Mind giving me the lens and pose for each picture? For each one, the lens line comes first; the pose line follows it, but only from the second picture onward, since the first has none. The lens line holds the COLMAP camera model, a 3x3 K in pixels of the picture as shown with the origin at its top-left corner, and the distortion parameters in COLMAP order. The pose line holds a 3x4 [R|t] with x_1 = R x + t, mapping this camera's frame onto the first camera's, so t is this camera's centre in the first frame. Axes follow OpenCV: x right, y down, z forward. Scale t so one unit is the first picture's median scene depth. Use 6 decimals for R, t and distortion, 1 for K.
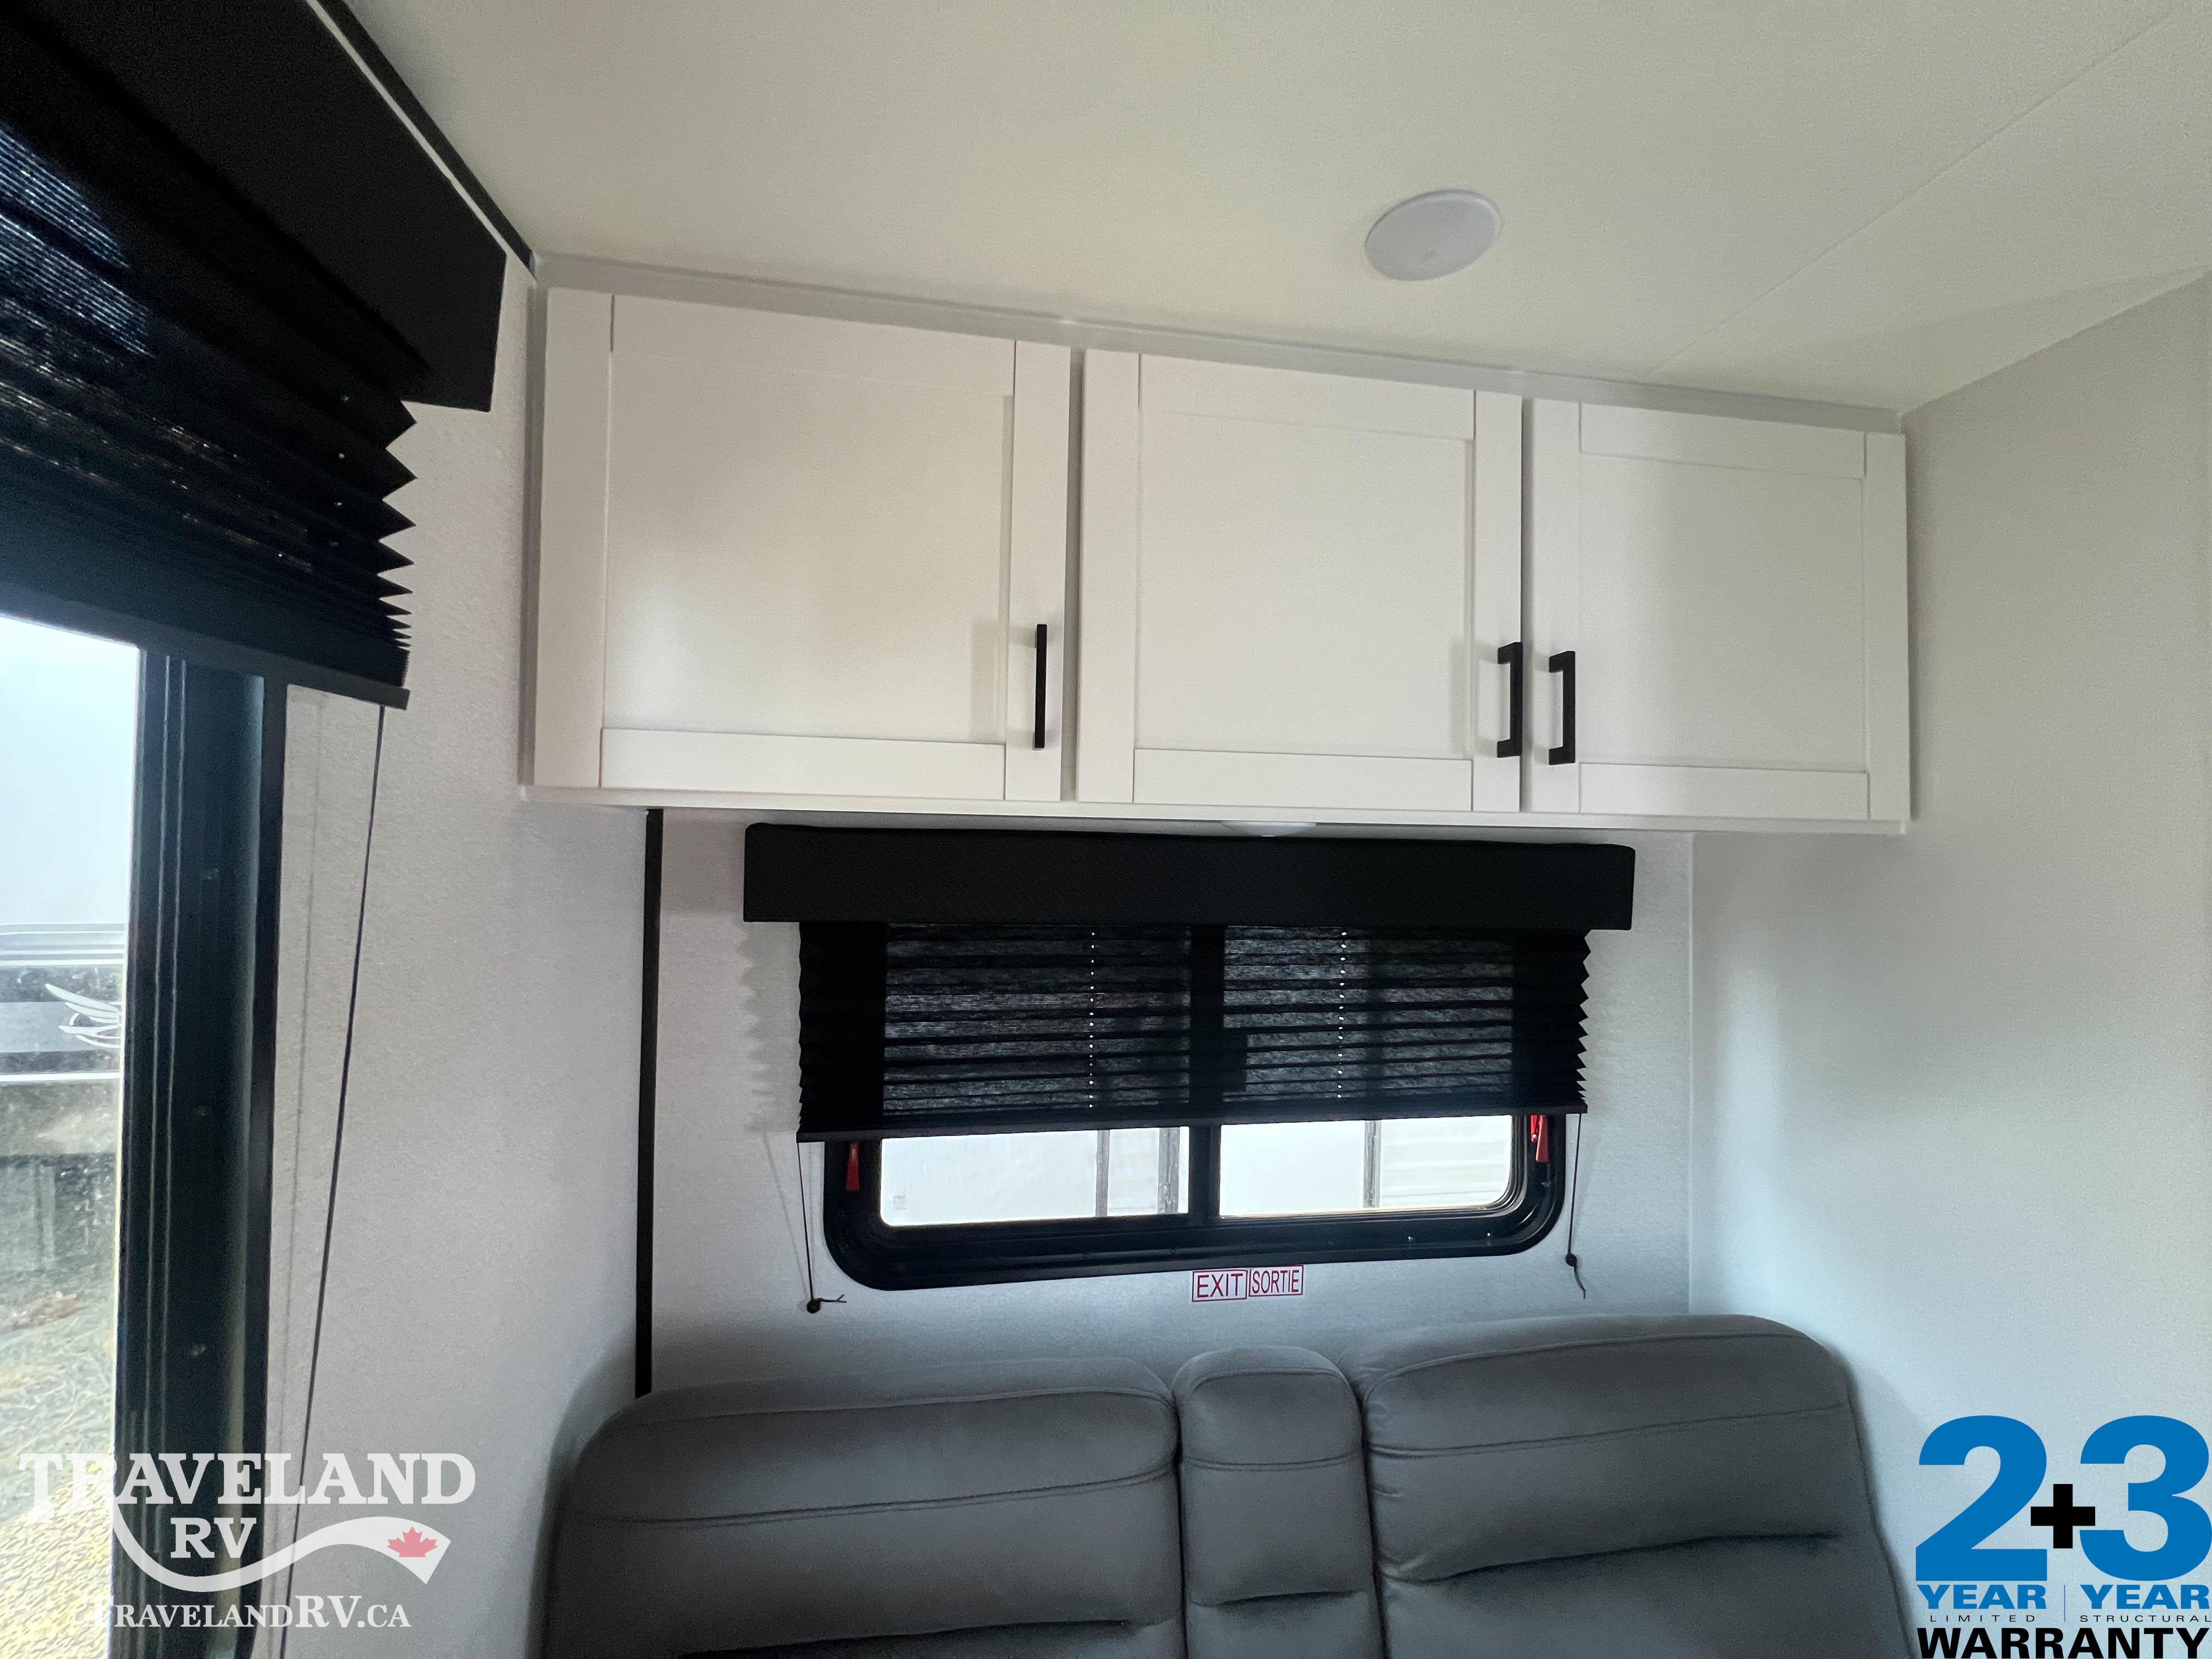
lens RADIAL K [[888.4, 0, 1105.8], [0, 888.4, 827.3], [0, 0, 1]] dist [-0.000702, 0.000361]
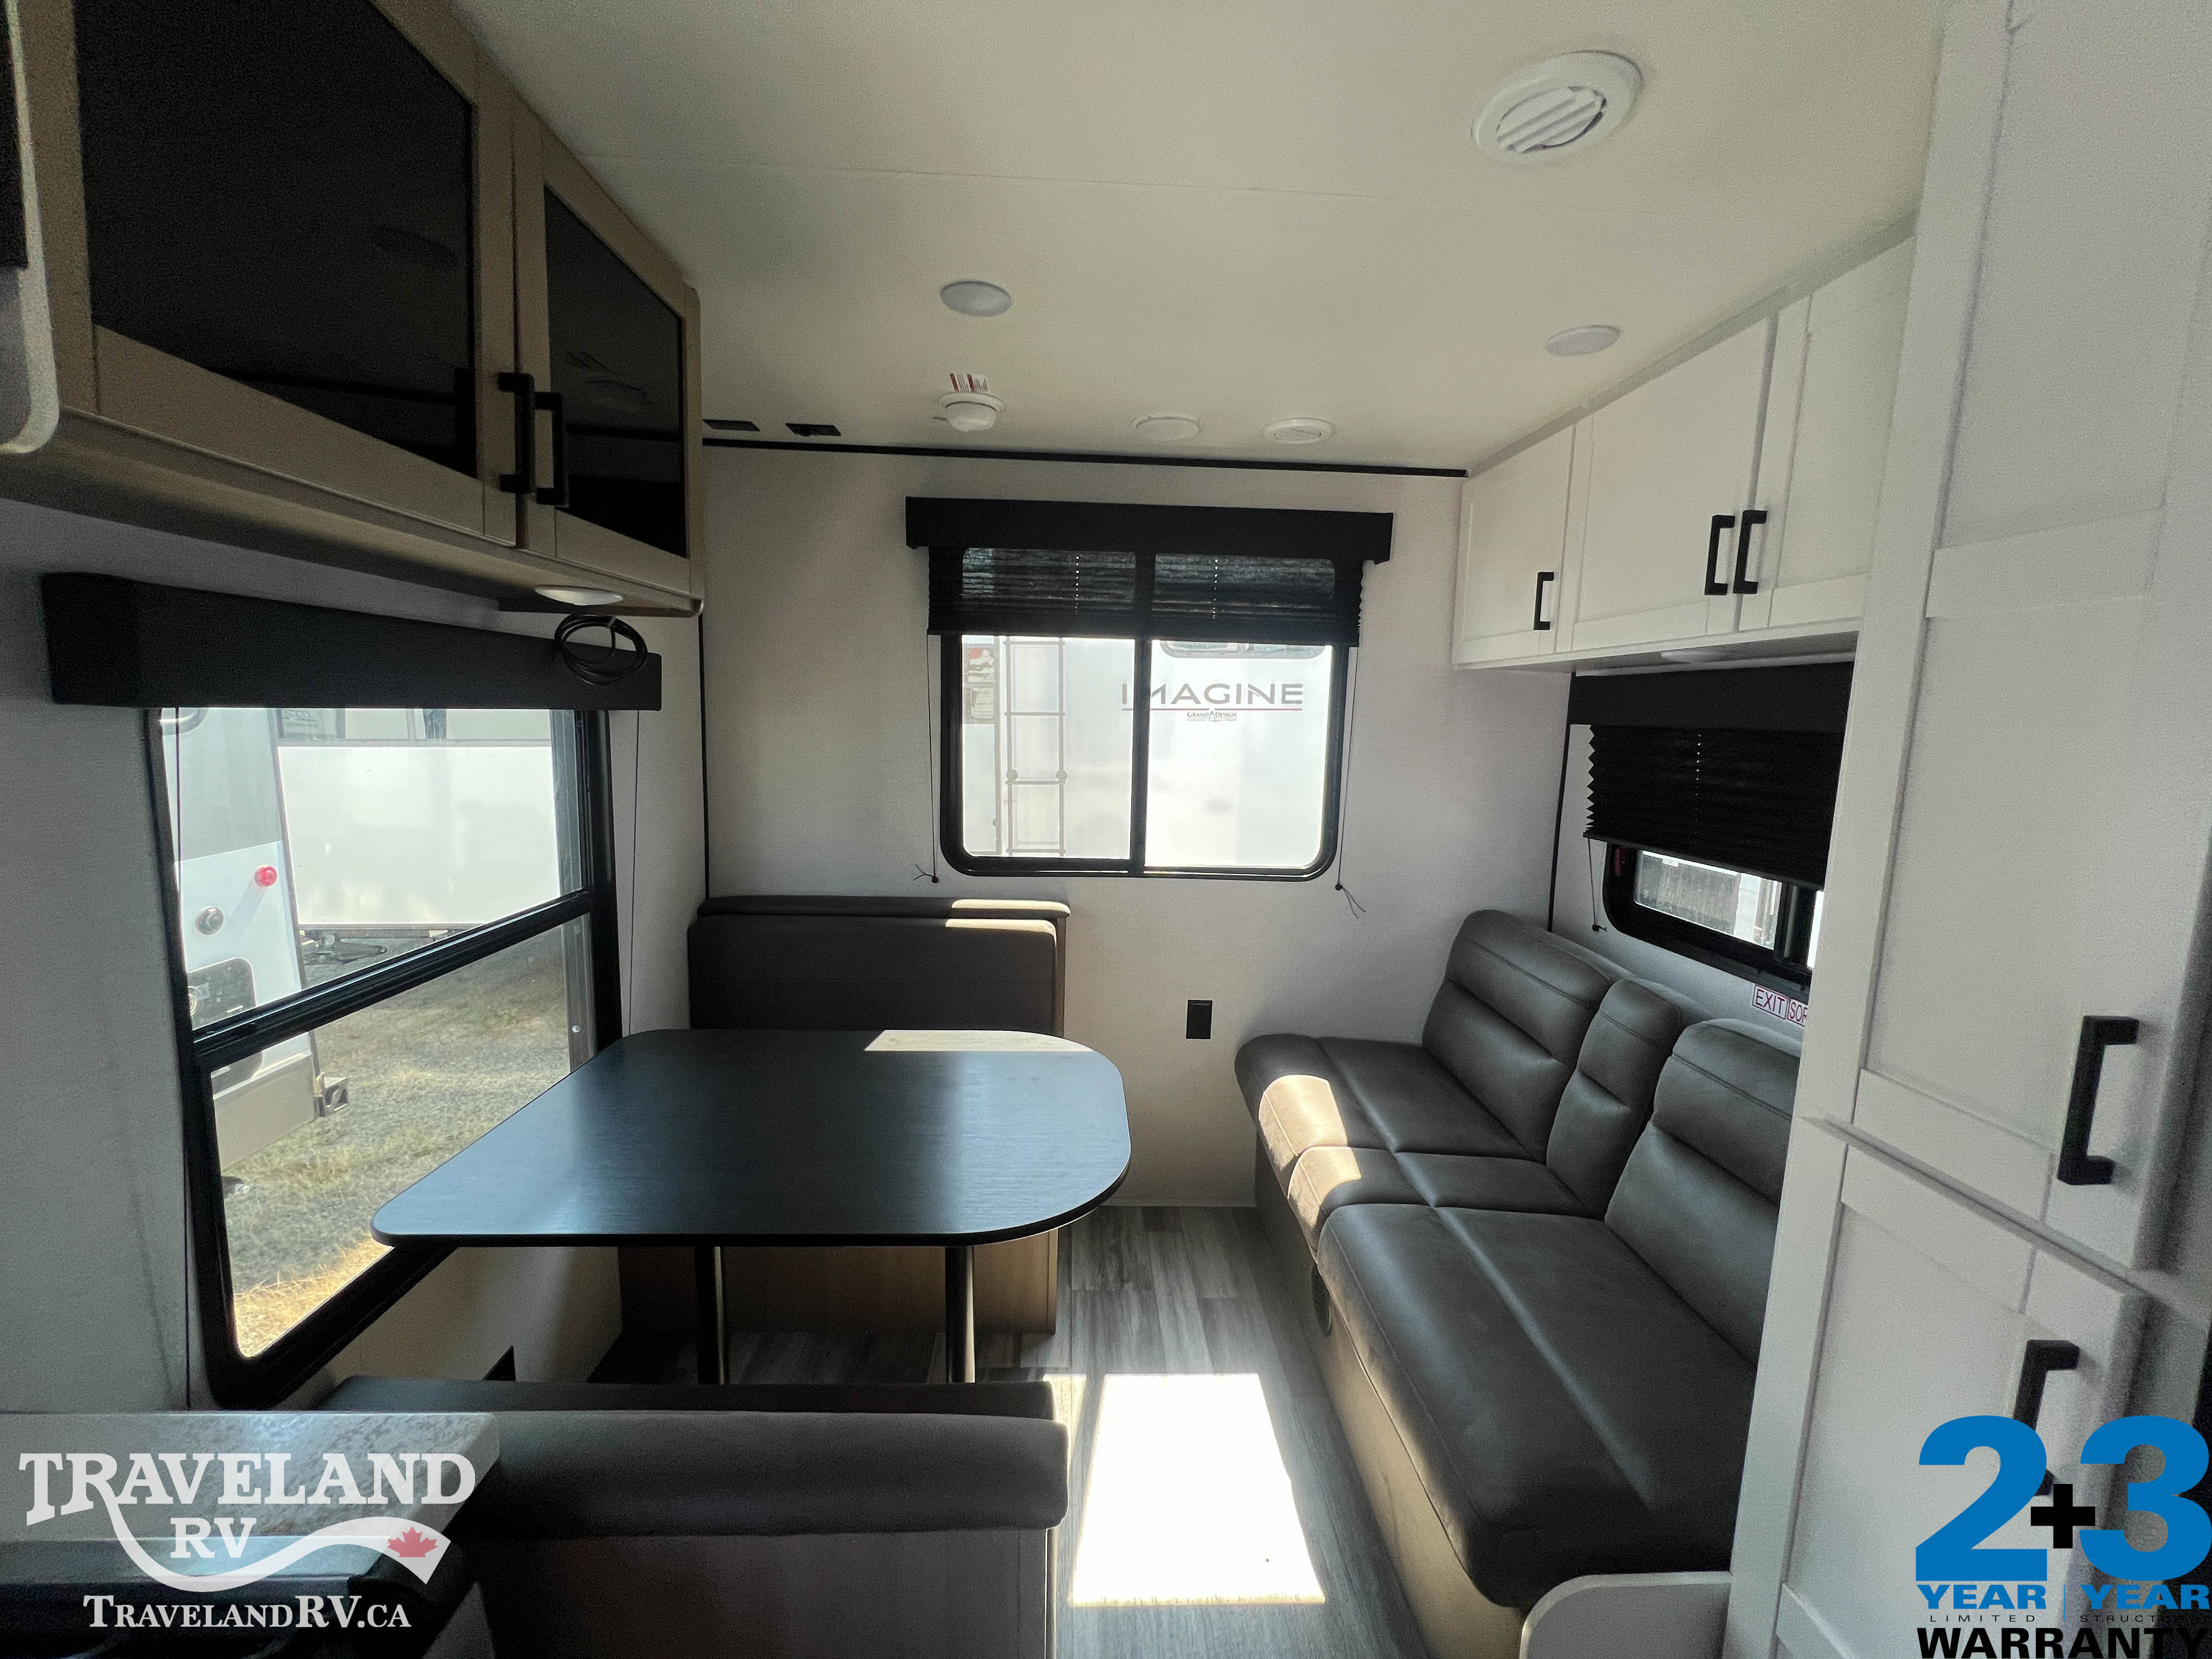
lens RADIAL K [[888.4, 0, 1110.0], [0, 888.4, 819.9], [0, 0, 1]] dist [-0.000702, 0.000361]
pose [[-0.100376, 0.101579, -0.989751, 1.658538], [-0.011066, 0.994599, 0.103199, 0.117515], [0.994888, 0.021311, -0.098710, 0.133644]]
